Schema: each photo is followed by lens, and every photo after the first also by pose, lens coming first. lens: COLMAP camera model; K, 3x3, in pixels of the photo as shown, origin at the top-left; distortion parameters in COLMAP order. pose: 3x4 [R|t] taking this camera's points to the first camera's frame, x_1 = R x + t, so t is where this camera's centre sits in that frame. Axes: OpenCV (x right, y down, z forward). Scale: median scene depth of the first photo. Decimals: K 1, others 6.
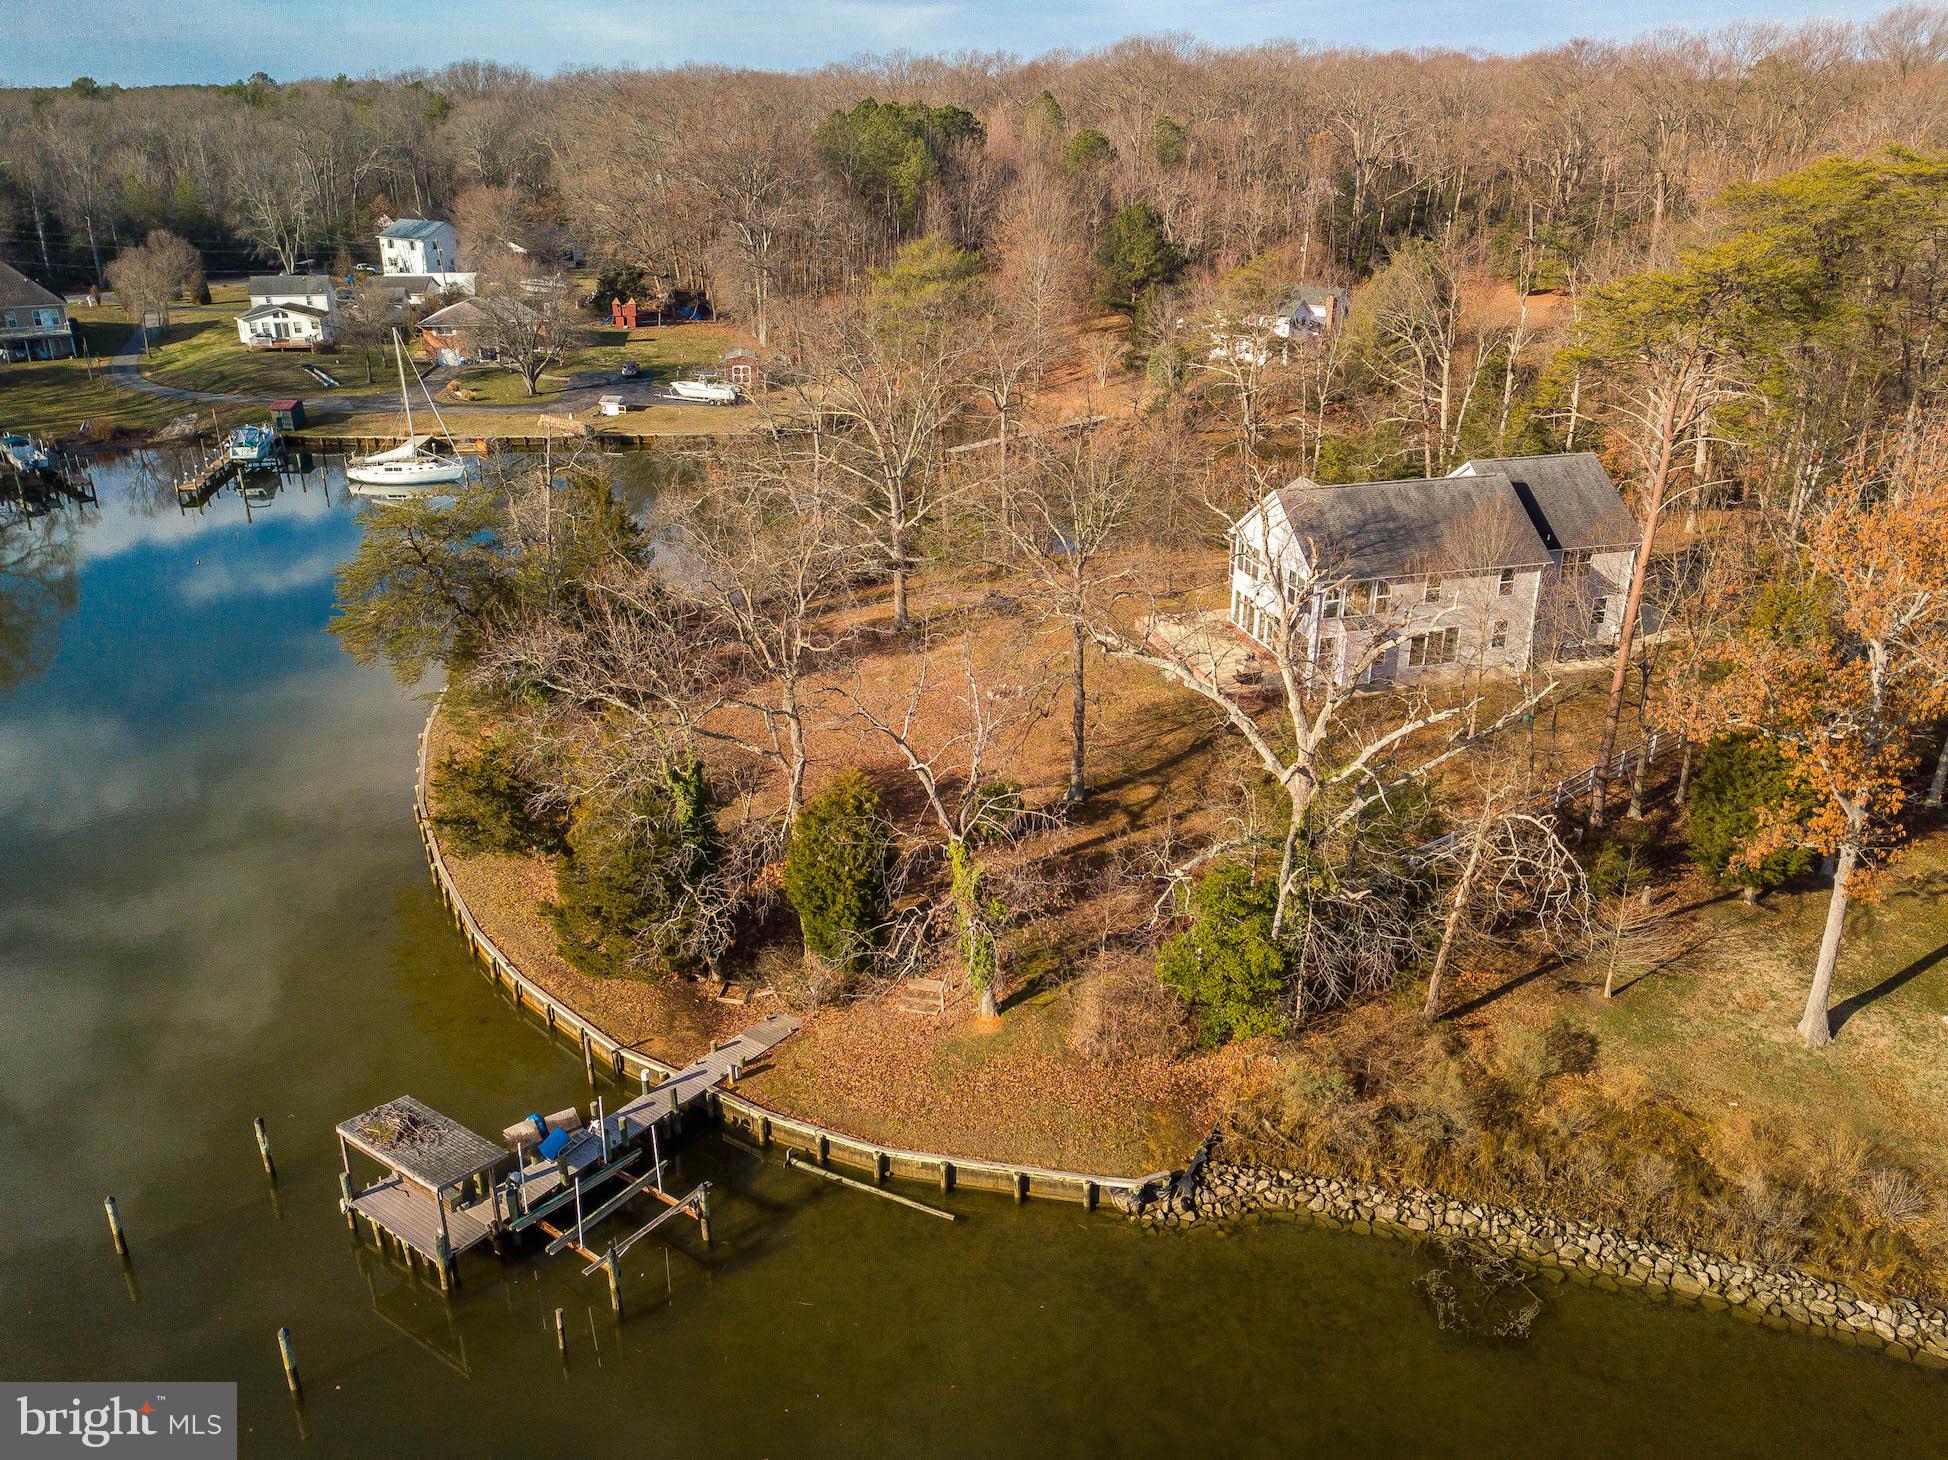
lens RADIAL K [[1498.8, 0, 981.6], [0, 1498.8, 730.1], [0, 0, 1]] dist [0.022455, -0.007674]
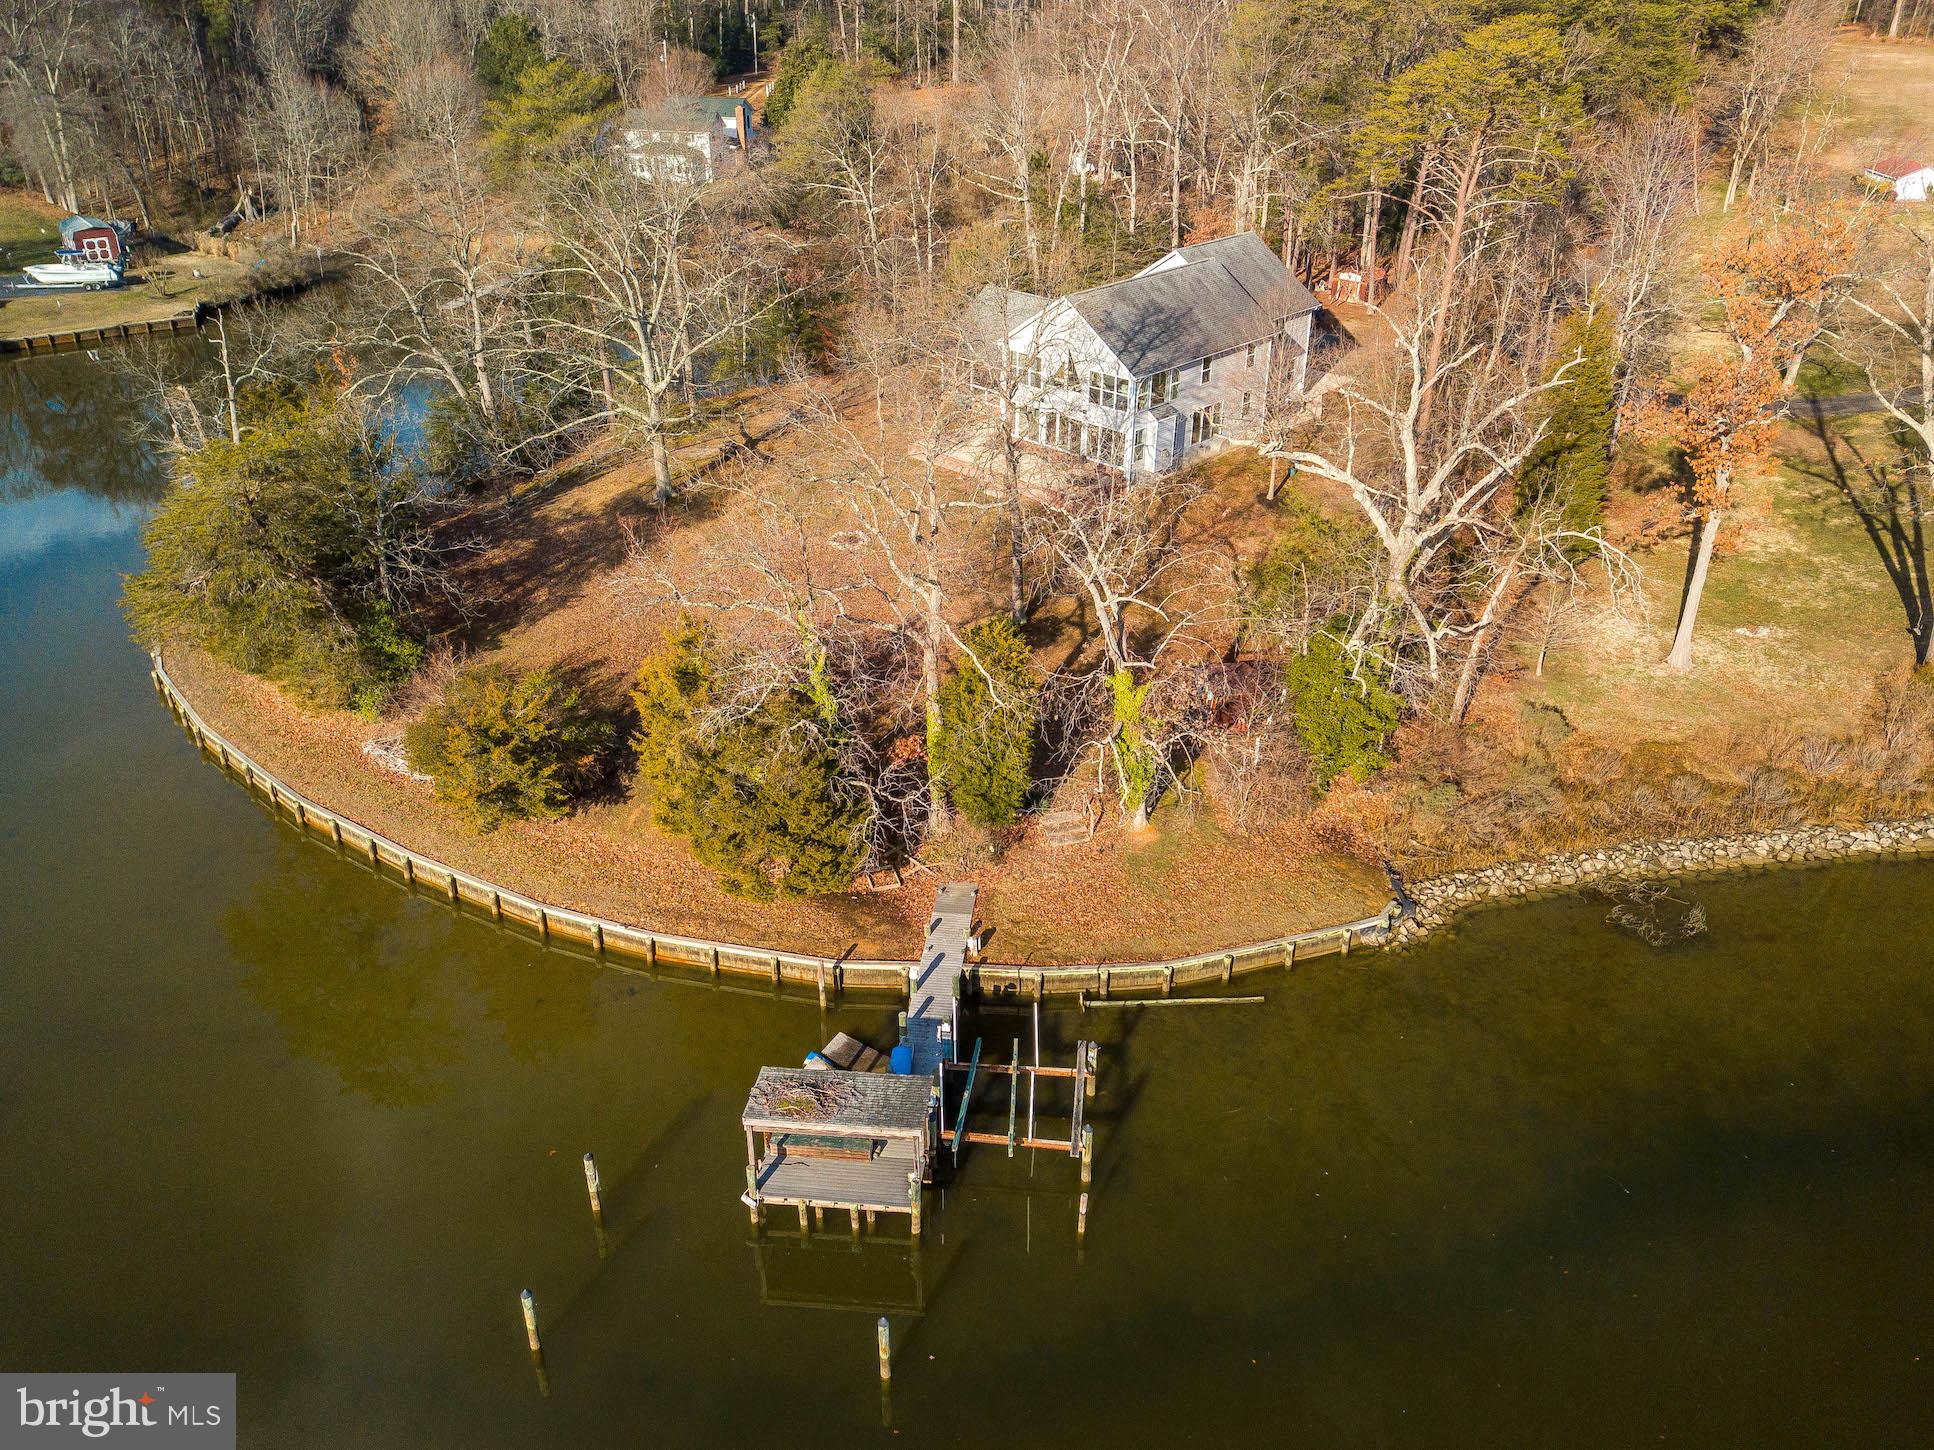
lens RADIAL K [[1488.0, 0, 974.6], [0, 1488.0, 725.1], [0, 0, 1]] dist [0.022455, -0.007674]
pose [[0.871125, -0.242535, 0.426988, -0.577573], [0.193980, 0.968760, 0.154519, -0.067841], [-0.451125, -0.051778, 0.890957, 0.140498]]
